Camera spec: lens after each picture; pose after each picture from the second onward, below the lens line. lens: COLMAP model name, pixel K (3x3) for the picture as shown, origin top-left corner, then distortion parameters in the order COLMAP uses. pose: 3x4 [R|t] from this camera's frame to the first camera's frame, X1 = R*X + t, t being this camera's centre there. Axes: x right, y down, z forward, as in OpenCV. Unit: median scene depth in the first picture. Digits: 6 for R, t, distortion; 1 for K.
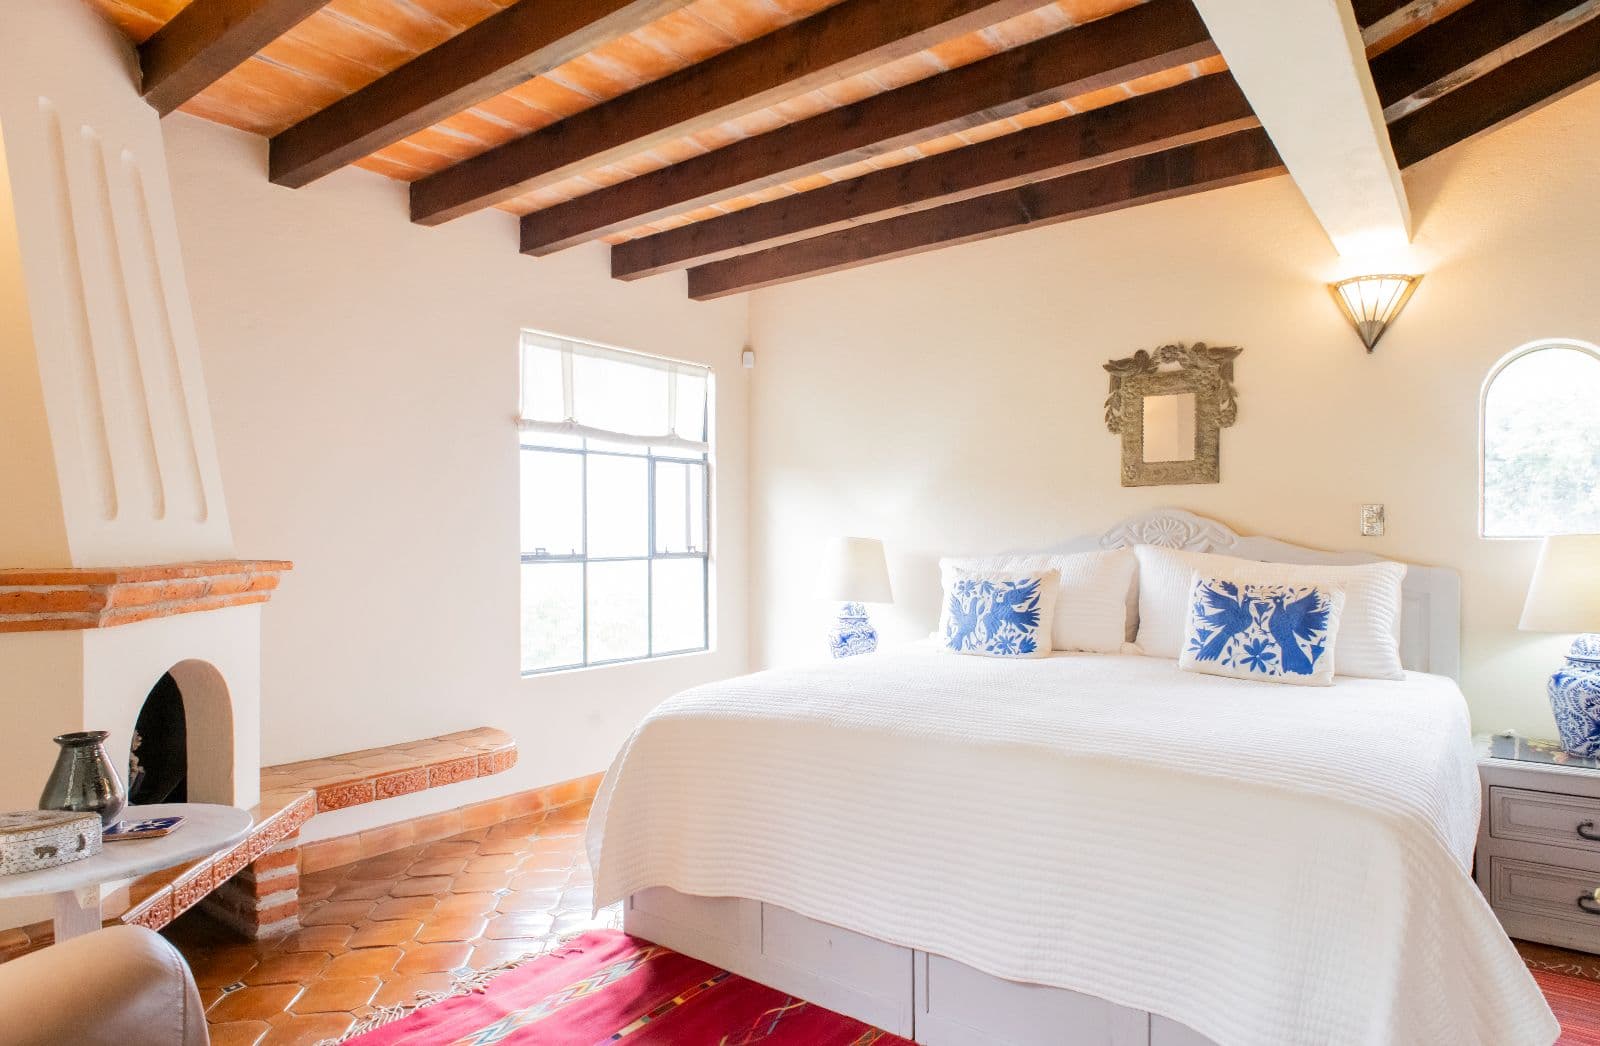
lens RADIAL K [[874.0, 0, 862.5], [0, 874.0, 527.5], [0, 0, 1]] dist [-0.002108, -0.001347]
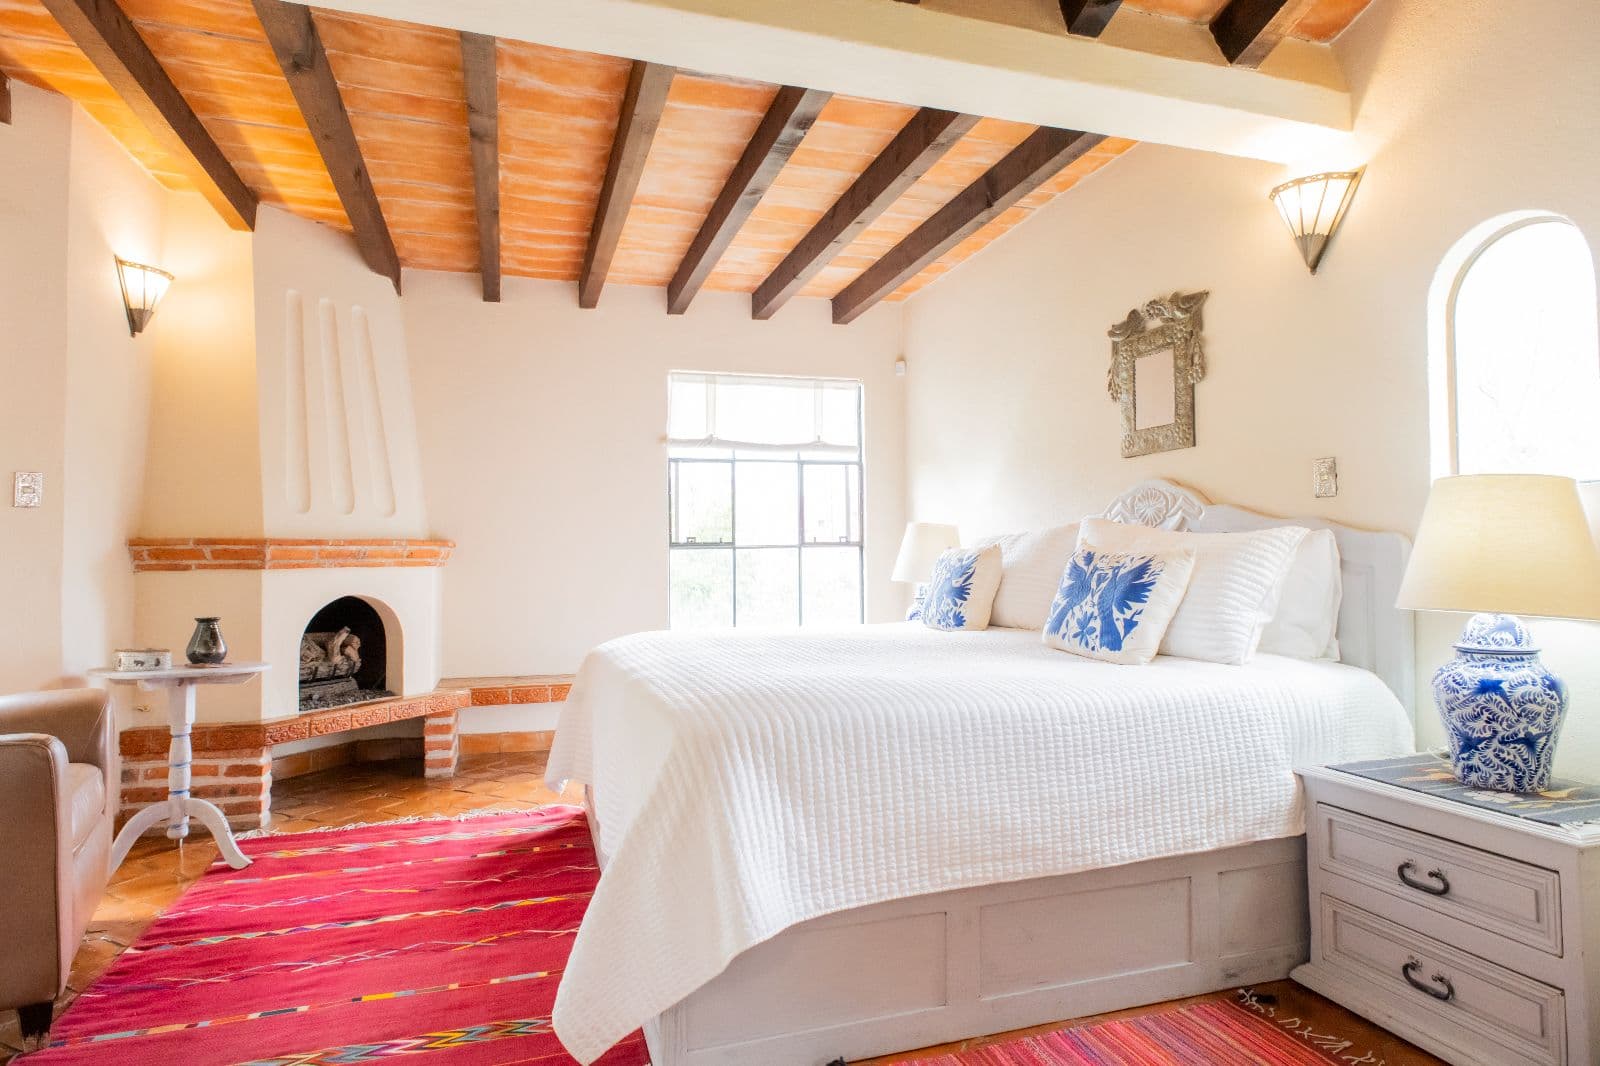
lens RADIAL K [[879.0, 0, 874.2], [0, 879.0, 510.0], [0, 0, 1]] dist [-0.001733, 0.000159]
pose [[0.827444, -0.036212, -0.560380, 0.640533], [0.017702, 0.999105, -0.038425, 0.042098], [0.561270, 0.021874, 0.827344, 0.084445]]
